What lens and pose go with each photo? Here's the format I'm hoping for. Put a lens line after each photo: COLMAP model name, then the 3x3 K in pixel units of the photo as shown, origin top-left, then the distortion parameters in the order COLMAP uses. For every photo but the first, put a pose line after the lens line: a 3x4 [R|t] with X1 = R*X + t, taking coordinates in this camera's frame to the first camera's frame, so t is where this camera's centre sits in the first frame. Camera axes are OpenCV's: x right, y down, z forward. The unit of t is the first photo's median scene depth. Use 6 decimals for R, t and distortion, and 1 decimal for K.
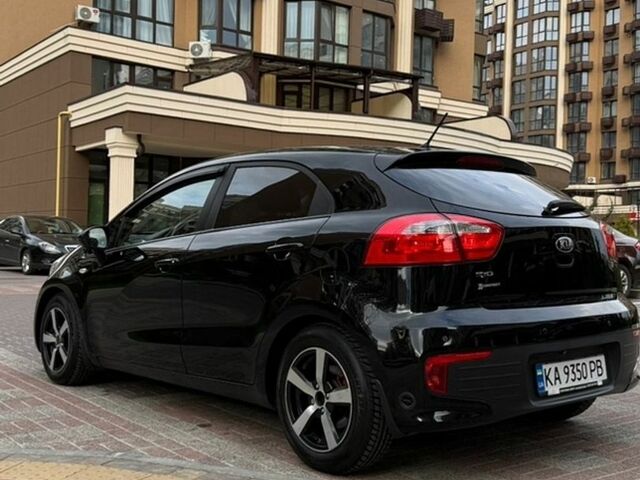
lens RADIAL K [[765.5, 0, 308.6], [0, 765.5, 230.8], [0, 0, 1]] dist [0.137698, 0.000000]
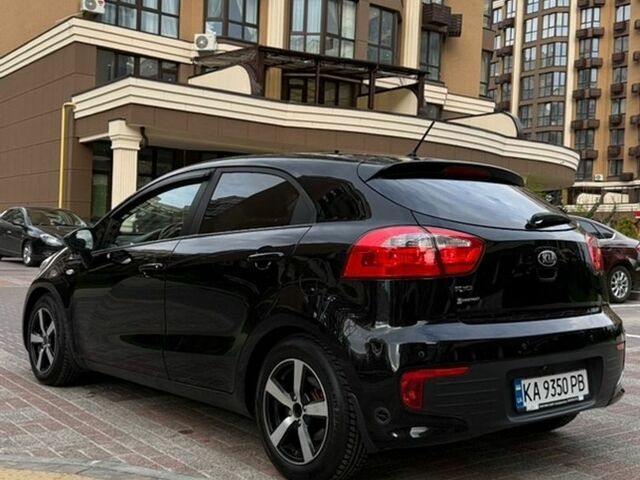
lens RADIAL K [[765.5, 0, 309.8], [0, 765.5, 235.7], [0, 0, 1]] dist [0.137698, 0.000000]
pose [[0.999874, 0.014722, -0.005983, 0.021274], [-0.014628, 0.999774, 0.015406, -0.014365], [0.006208, -0.015317, 0.999863, 0.007476]]
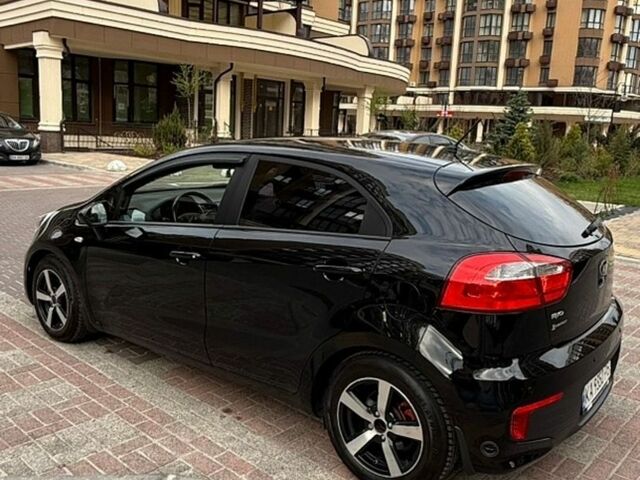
lens RADIAL K [[579.7, 0, 315.1], [0, 579.7, 226.8], [0, 0, 1]] dist [0.010438, -0.013997]
pose [[0.979789, -0.008997, 0.199832, -0.138965], [-0.029492, 0.981573, 0.188797, -0.114111], [-0.197849, -0.190875, 0.961469, 0.214893]]
